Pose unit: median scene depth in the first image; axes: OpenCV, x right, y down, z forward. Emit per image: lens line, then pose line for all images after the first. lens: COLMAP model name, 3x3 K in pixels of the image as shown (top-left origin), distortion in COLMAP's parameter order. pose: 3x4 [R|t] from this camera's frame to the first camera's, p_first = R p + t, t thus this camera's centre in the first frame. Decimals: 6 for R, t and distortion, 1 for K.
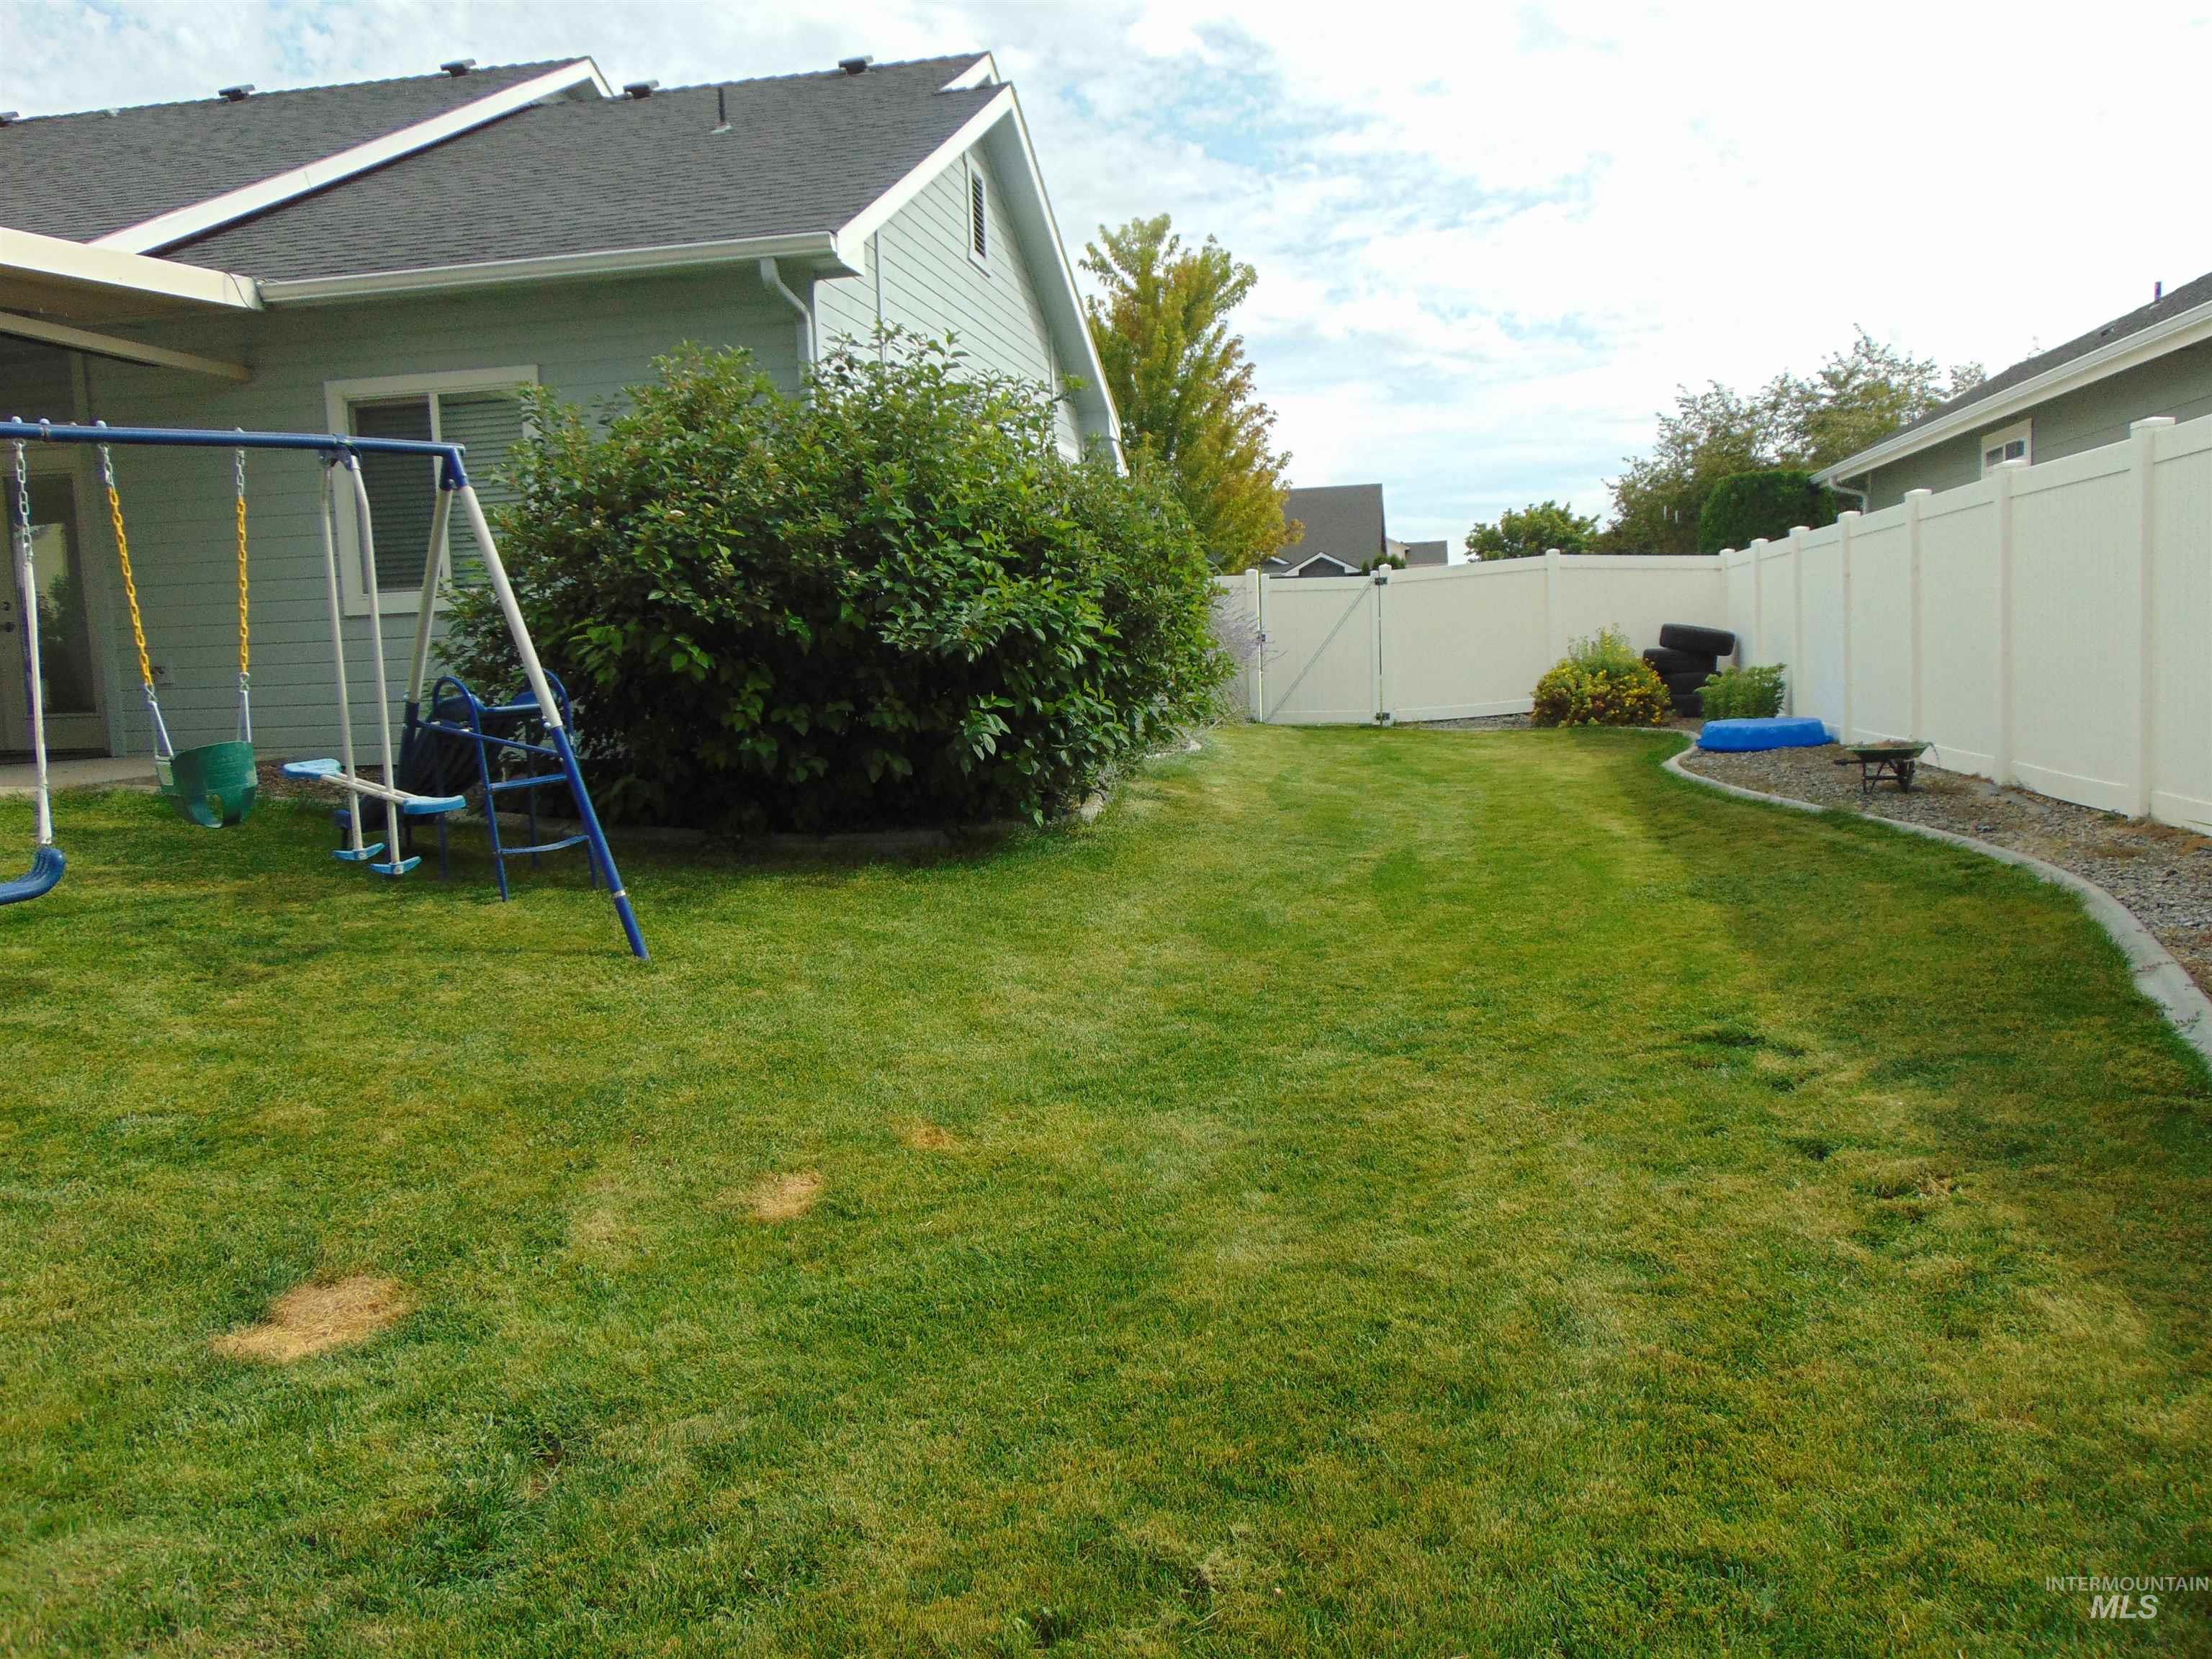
lens RADIAL K [[1667.8, 0, 1106.0], [0, 1667.8, 829.5], [0, 0, 1]] dist [0.038349, -0.003751]
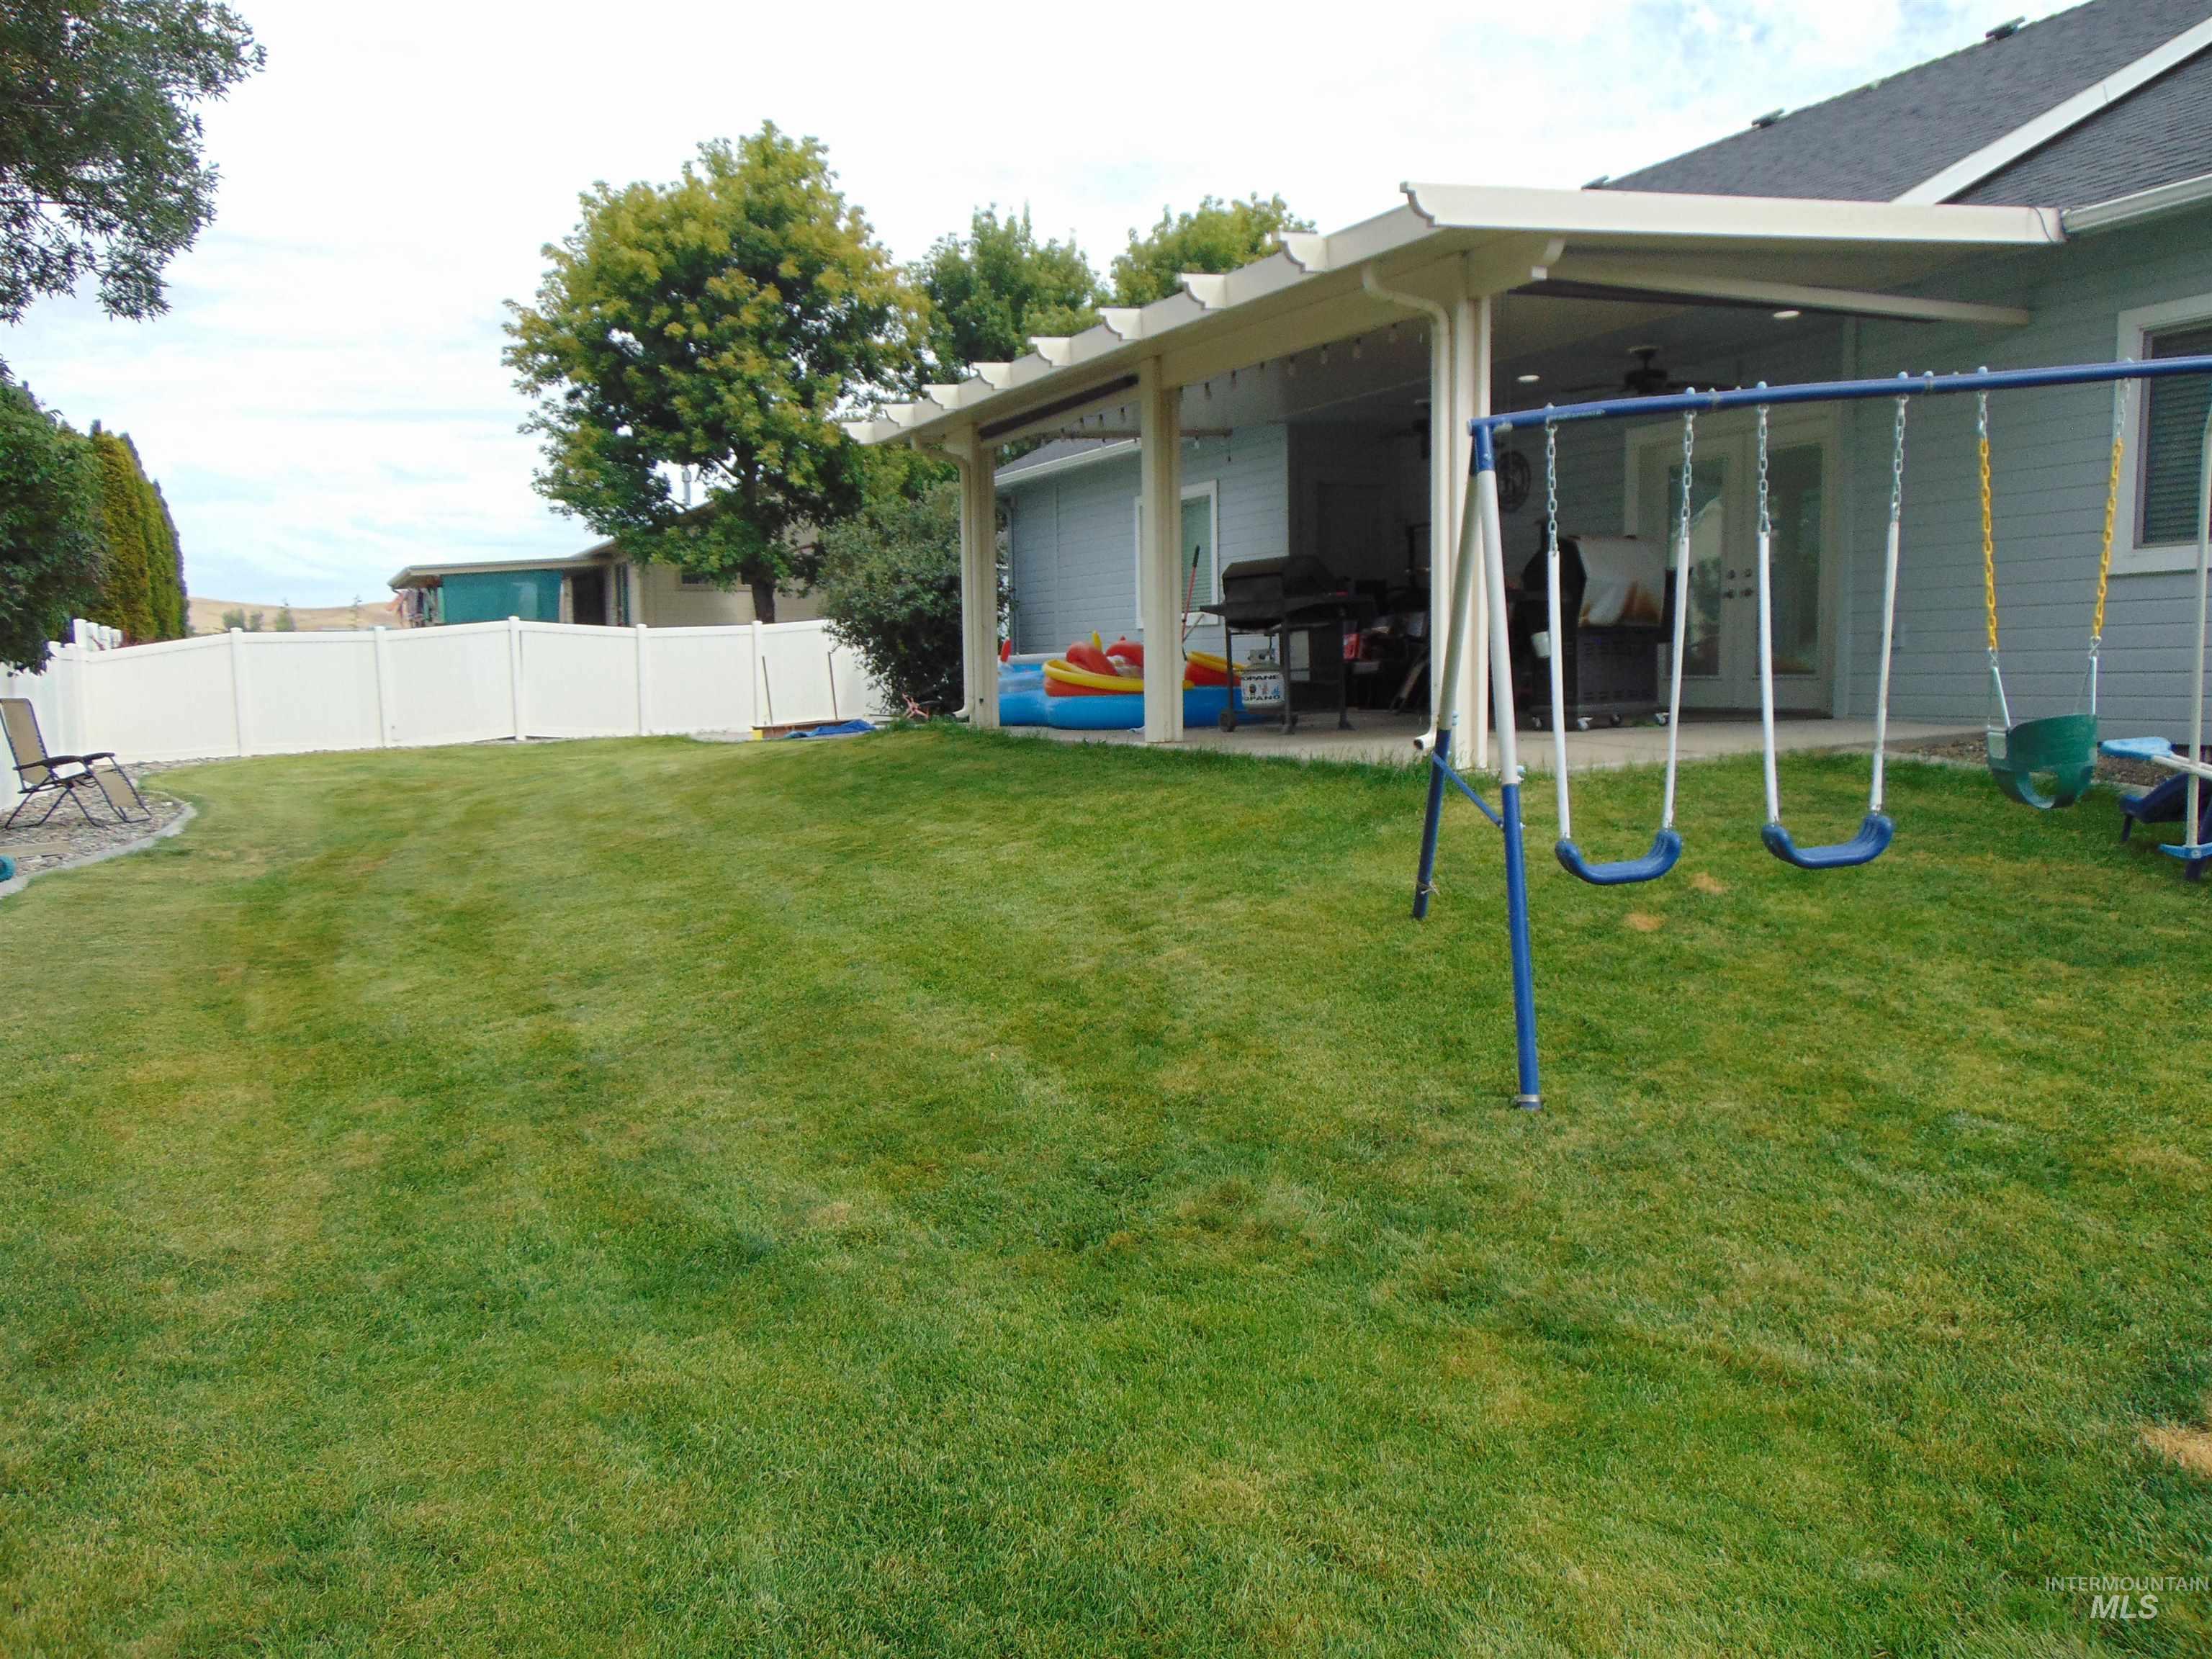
lens RADIAL K [[1667.8, 0, 1106.0], [0, 1667.8, 829.5], [0, 0, 1]] dist [0.038349, -0.003751]
pose [[0.630262, 0.102392, -0.769601, -0.150619], [-0.086689, 0.994348, 0.061299, -0.001566], [0.771528, 0.028082, 0.635576, 0.035964]]
